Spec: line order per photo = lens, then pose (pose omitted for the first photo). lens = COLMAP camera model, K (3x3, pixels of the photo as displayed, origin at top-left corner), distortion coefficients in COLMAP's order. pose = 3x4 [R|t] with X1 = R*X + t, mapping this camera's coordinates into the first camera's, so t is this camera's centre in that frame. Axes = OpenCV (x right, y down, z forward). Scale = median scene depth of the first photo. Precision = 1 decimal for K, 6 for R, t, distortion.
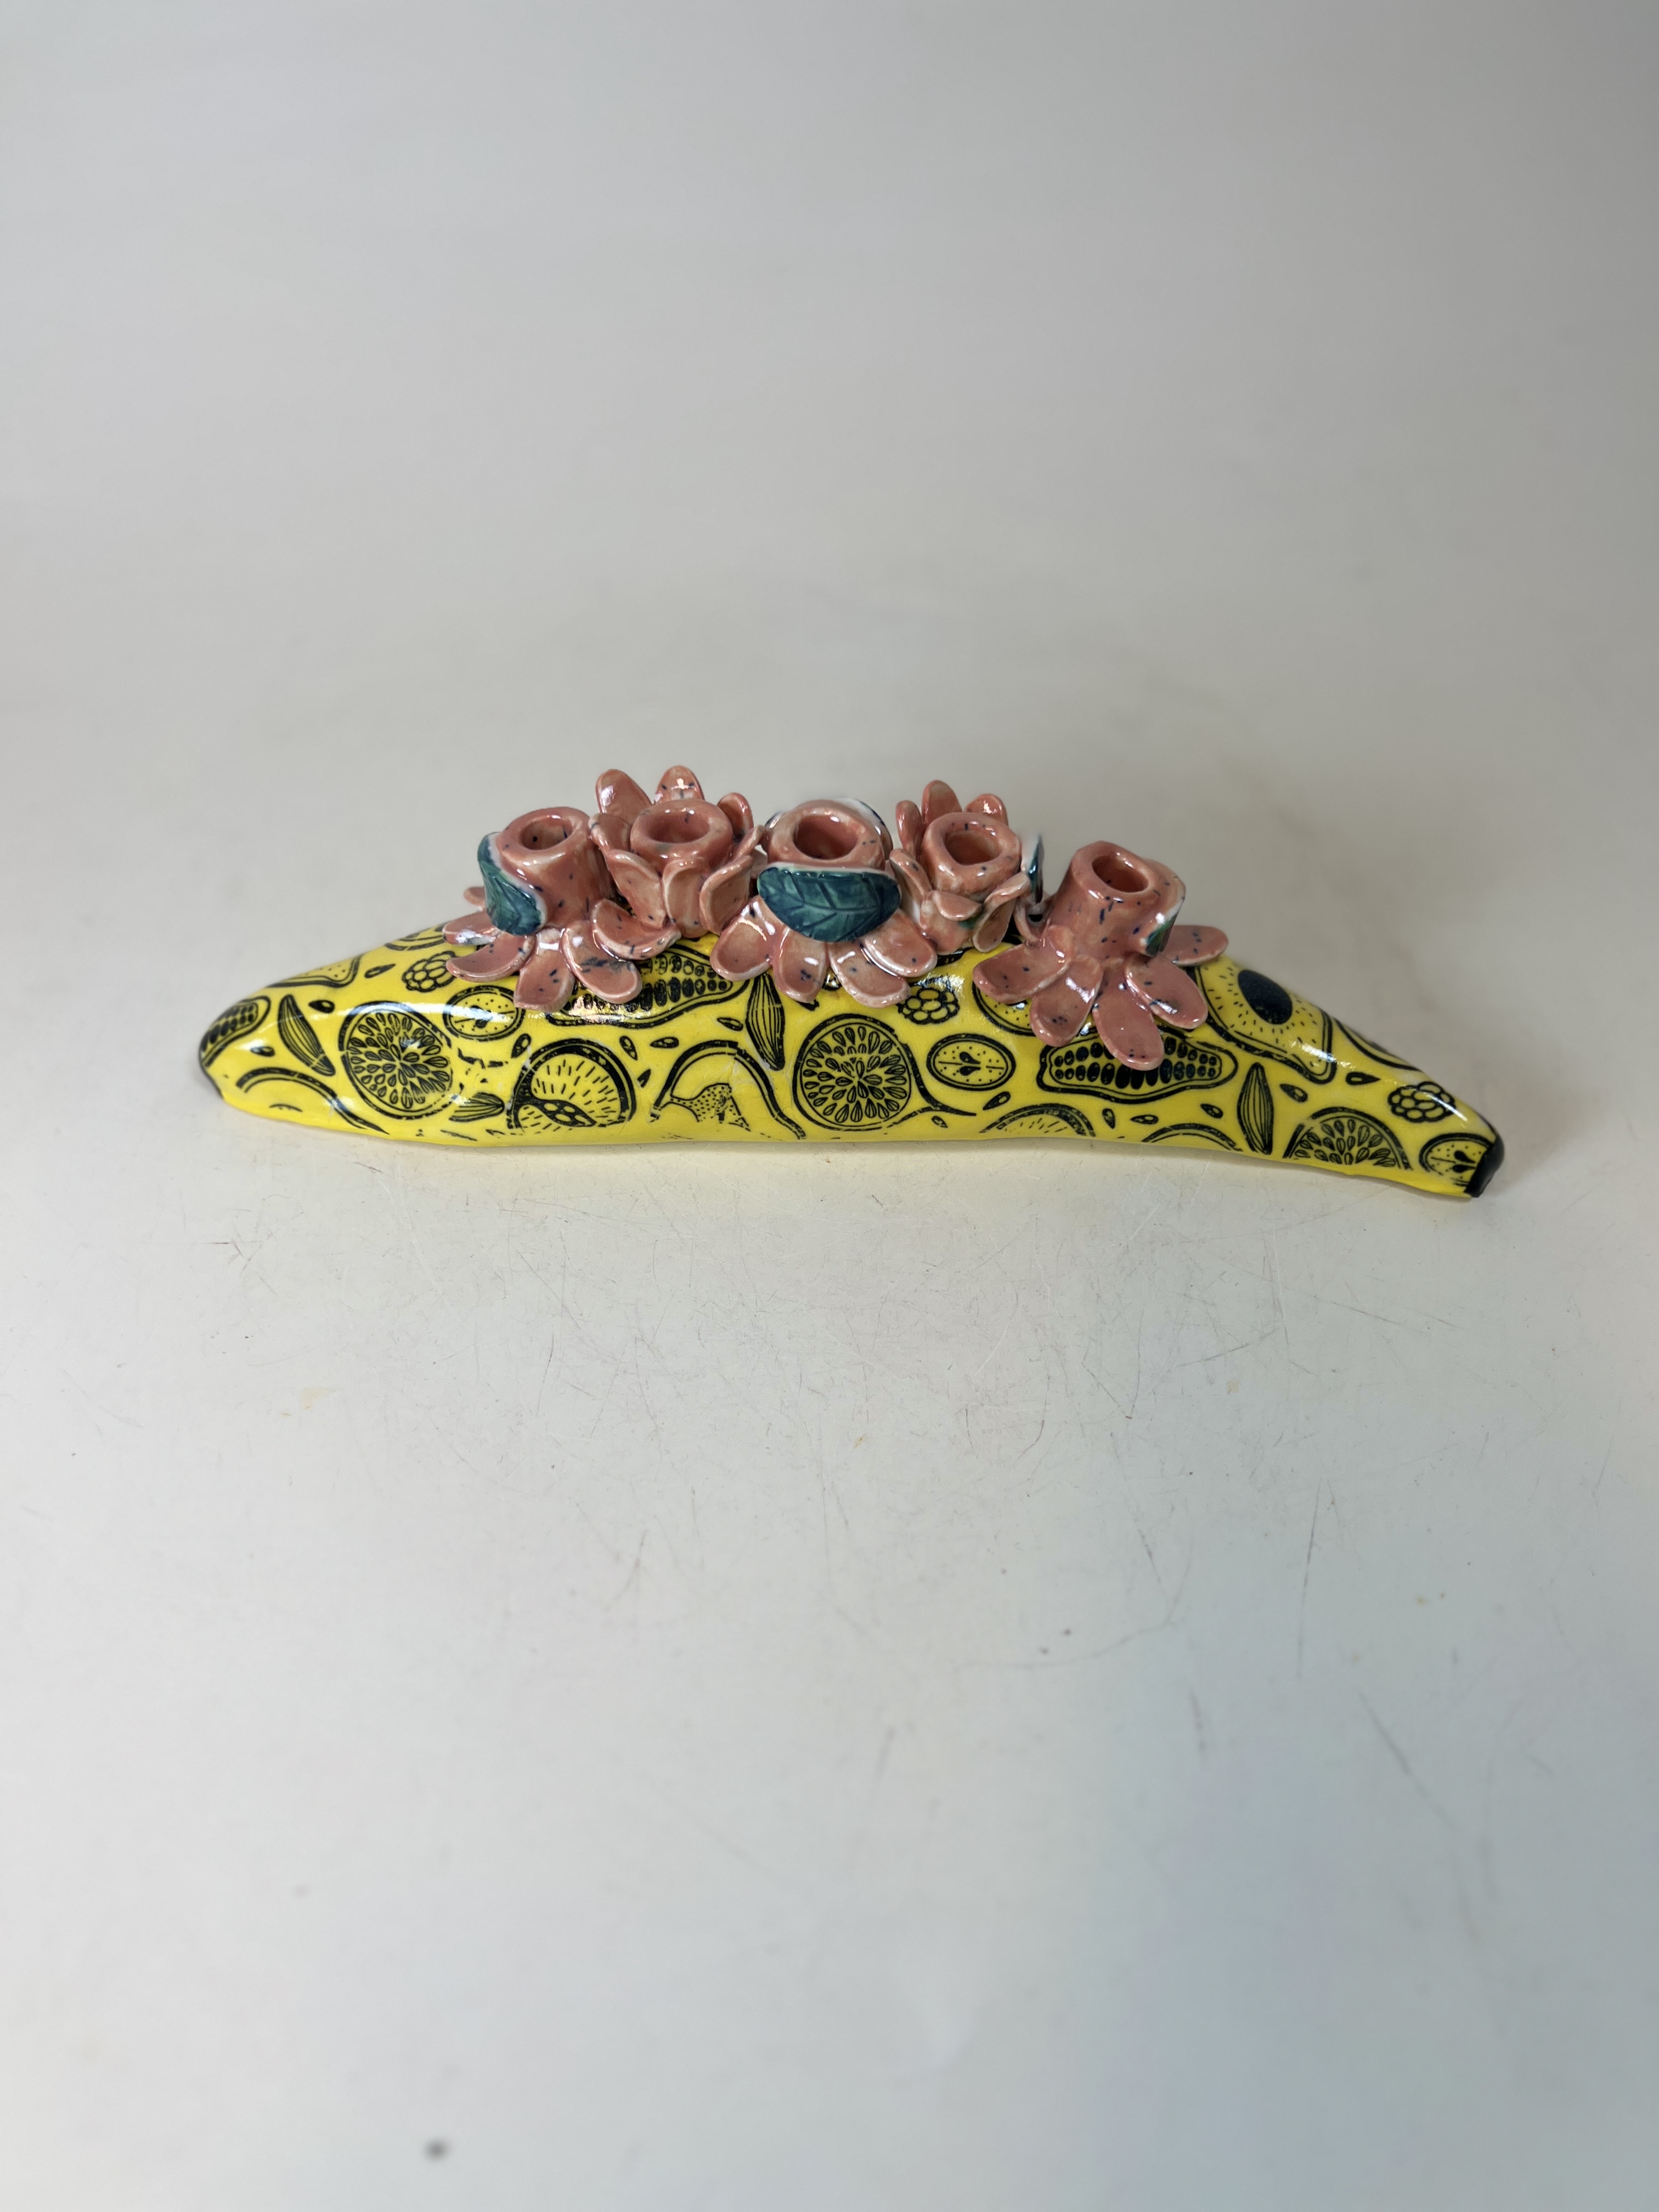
lens RADIAL K [[1683.6, 0, 830.0], [0, 1683.6, 1103.8], [0, 0, 1]] dist [-0.018094, -0.015088]
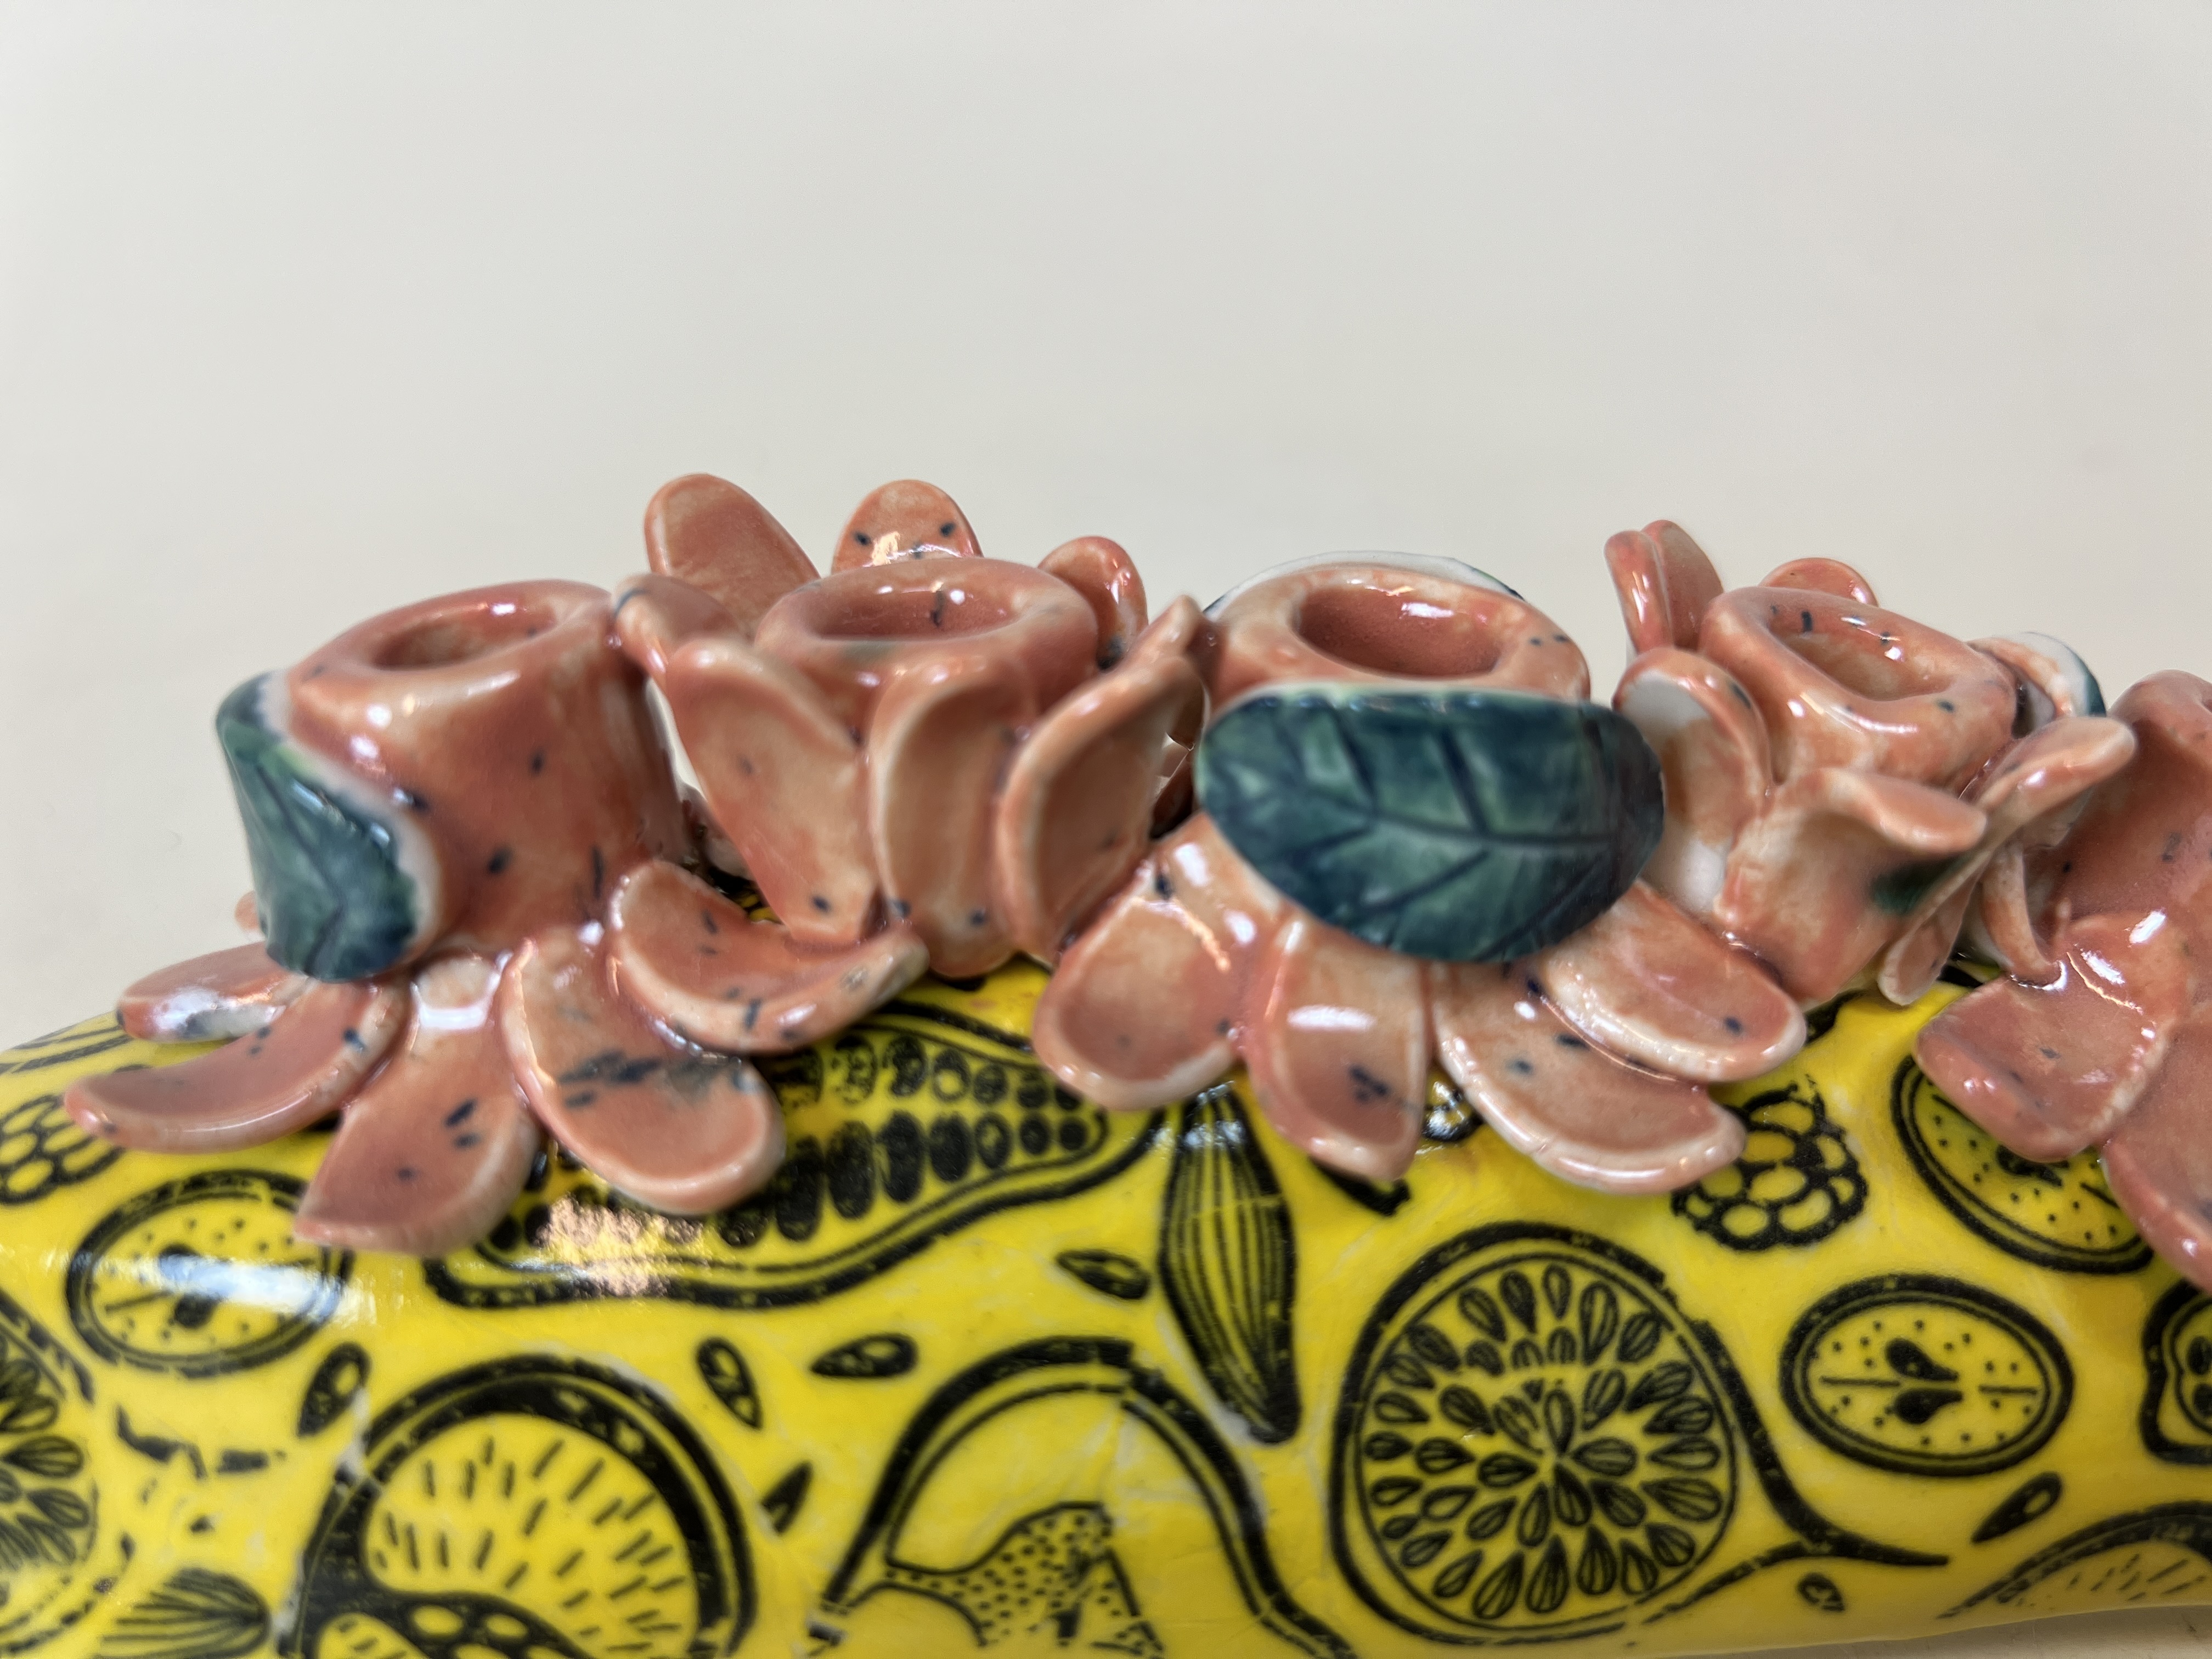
lens RADIAL K [[1683.6, 0, 1139.2], [0, 1683.6, 843.7], [0, 0, 1]] dist [-0.018094, -0.015088]
pose [[0.995652, -0.018303, 0.091331, -0.076970], [0.045943, 0.949436, -0.310580, -0.028690], [-0.081028, 0.313426, 0.946149, 0.709746]]
